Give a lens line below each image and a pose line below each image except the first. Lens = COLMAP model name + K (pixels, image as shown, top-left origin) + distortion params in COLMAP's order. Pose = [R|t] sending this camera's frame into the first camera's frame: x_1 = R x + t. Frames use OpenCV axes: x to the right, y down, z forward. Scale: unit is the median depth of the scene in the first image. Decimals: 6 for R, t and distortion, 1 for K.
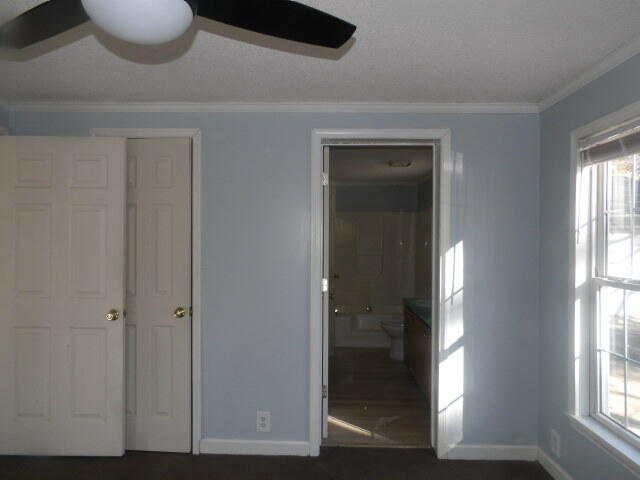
lens RADIAL K [[455.7, 0, 320.6], [0, 455.7, 242.2], [0, 0, 1]] dist [-0.007089, 0.005597]
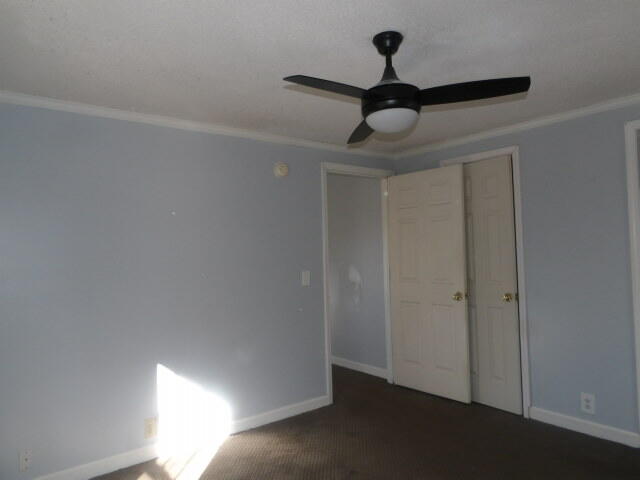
lens RADIAL K [[455.7, 0, 320.6], [0, 455.7, 241.5], [0, 0, 1]] dist [-0.007089, 0.005597]
pose [[0.642487, -0.046272, -0.764898, 0.311450], [0.032645, 0.998922, -0.033009, 0.027779], [0.765601, -0.003762, 0.643305, -0.173288]]
